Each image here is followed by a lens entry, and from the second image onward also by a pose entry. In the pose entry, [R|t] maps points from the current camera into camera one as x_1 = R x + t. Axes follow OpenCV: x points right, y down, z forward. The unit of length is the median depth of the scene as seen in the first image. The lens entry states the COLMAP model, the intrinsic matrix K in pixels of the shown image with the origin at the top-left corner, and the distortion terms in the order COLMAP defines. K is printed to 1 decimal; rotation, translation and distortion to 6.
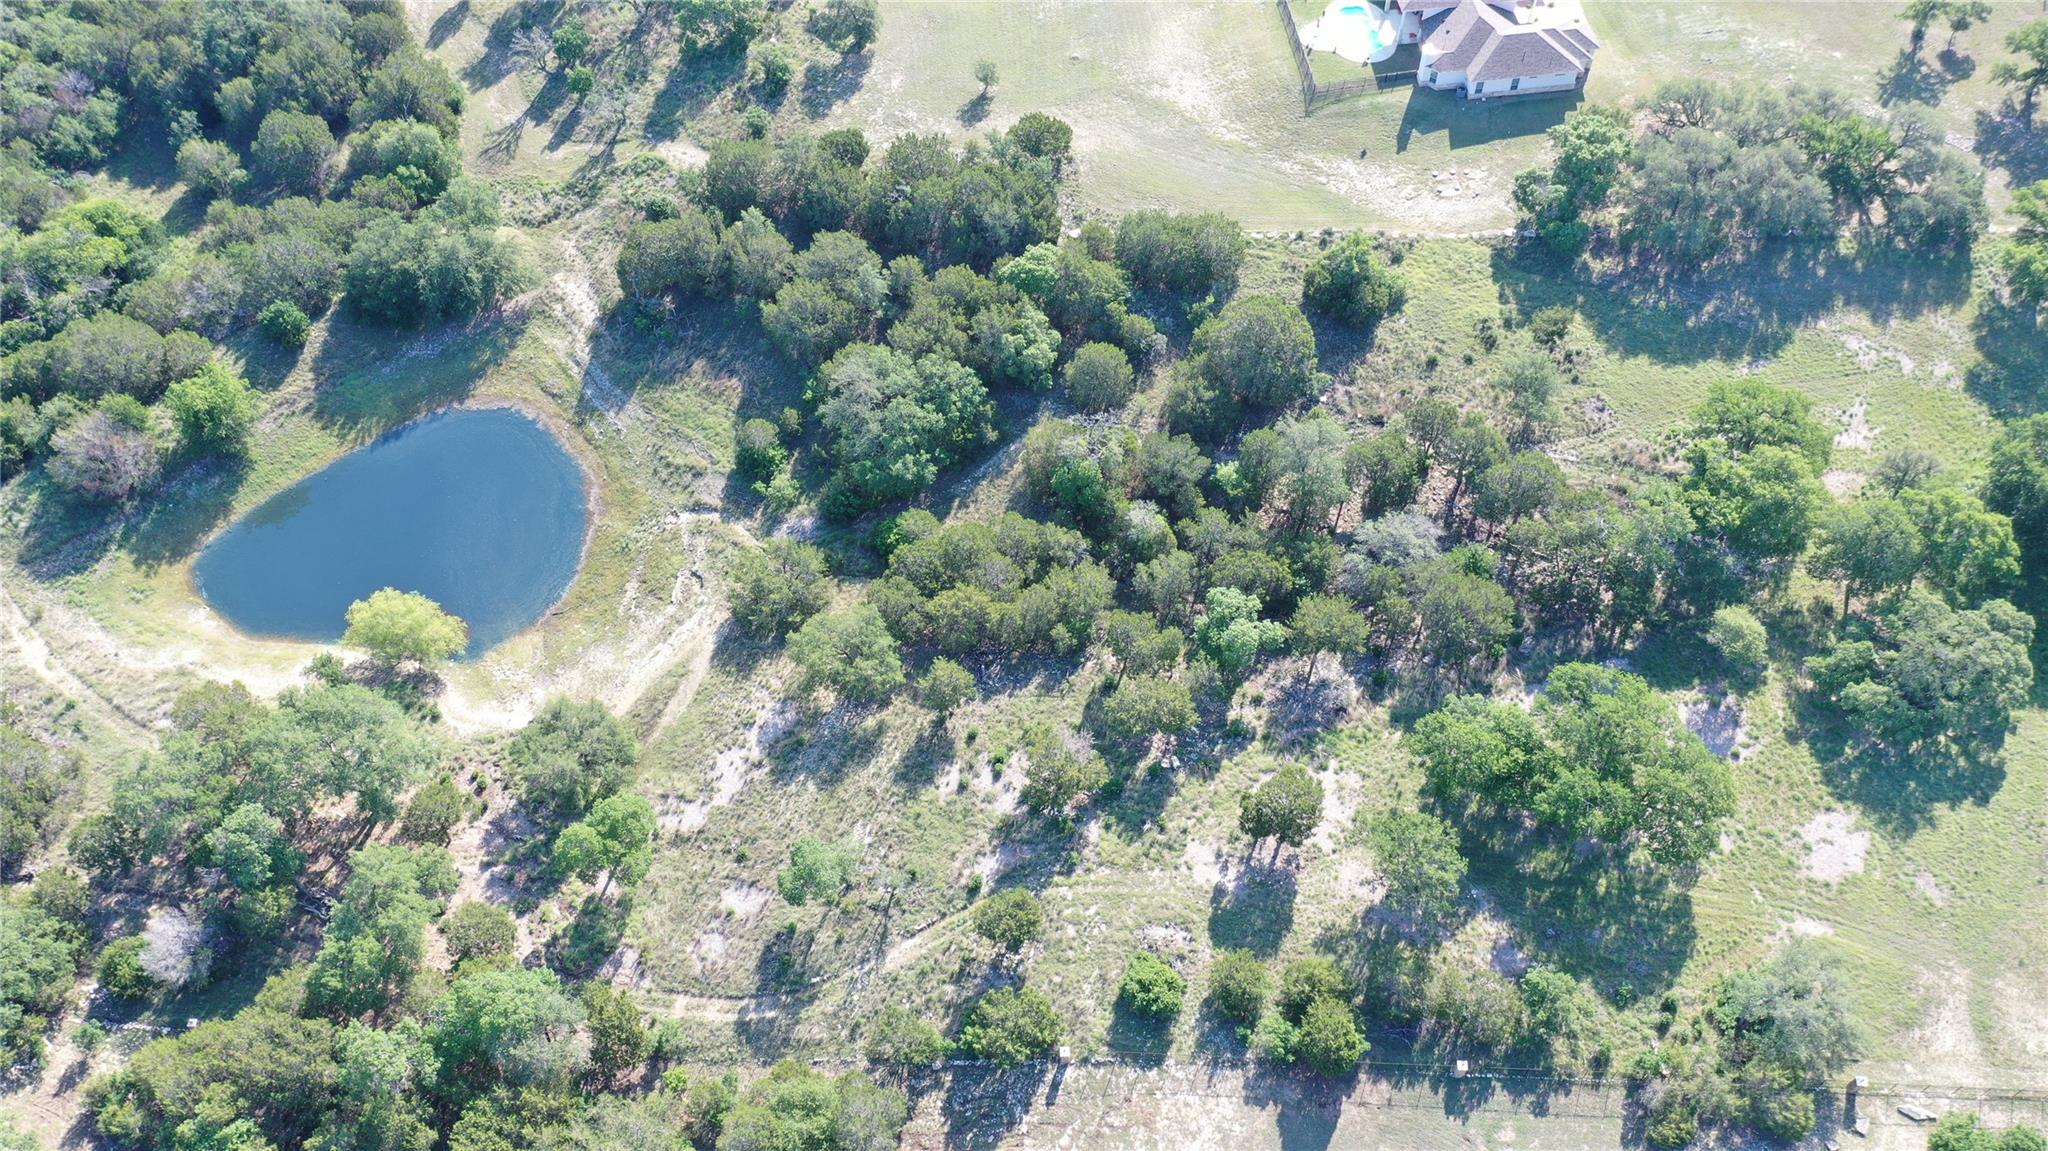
lens RADIAL K [[1658.7, 0, 1024.0], [0, 1658.7, 575.5], [0, 0, 1]] dist [0.005770, 0.004976]
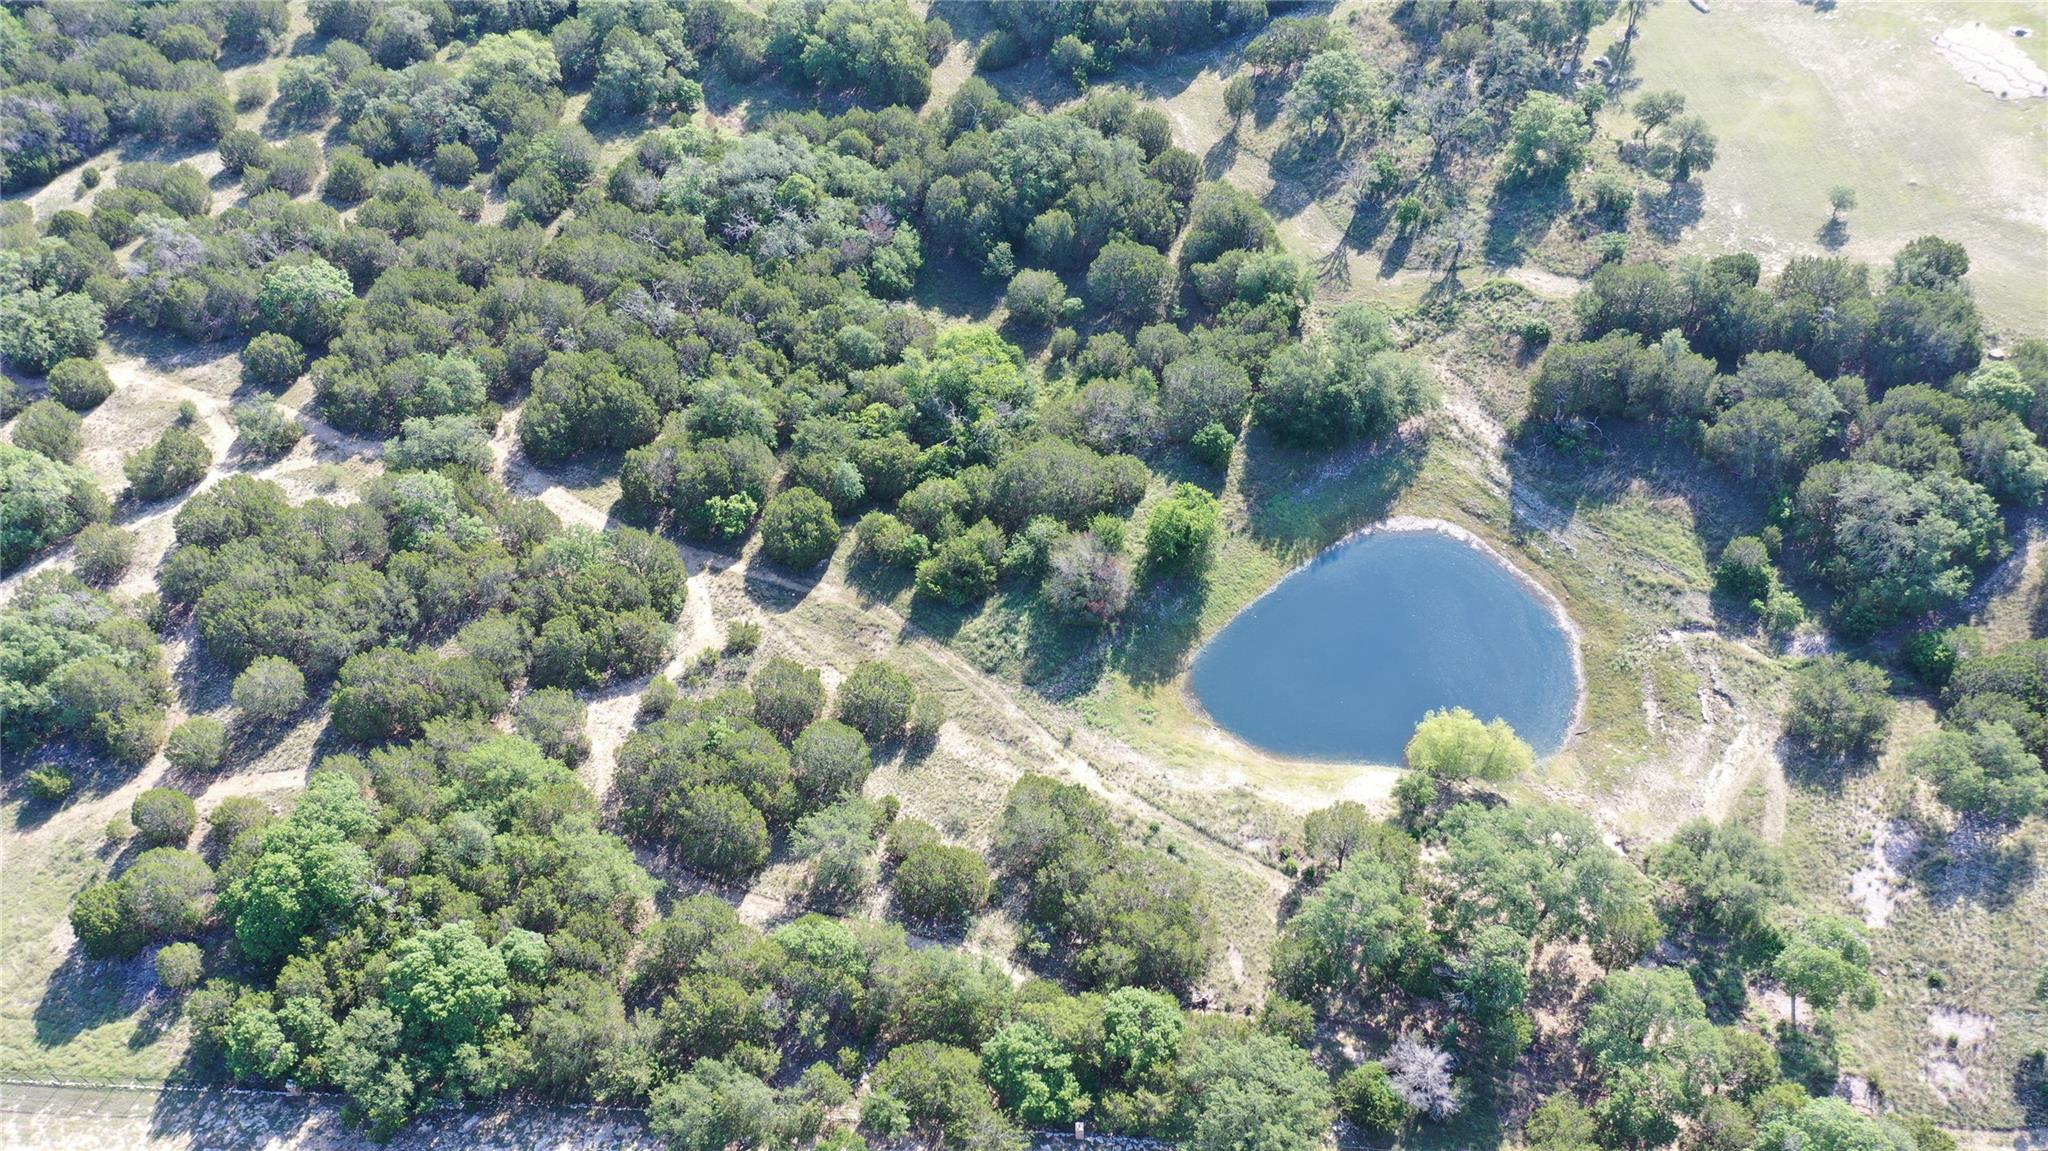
lens RADIAL K [[1658.7, 0, 1024.0], [0, 1658.7, 575.5], [0, 0, 1]] dist [0.005770, 0.004976]
pose [[0.999987, -0.004167, -0.002986, -0.560649], [0.003896, 0.996323, -0.085587, 0.011724], [0.003331, 0.085574, 0.996326, 0.008794]]
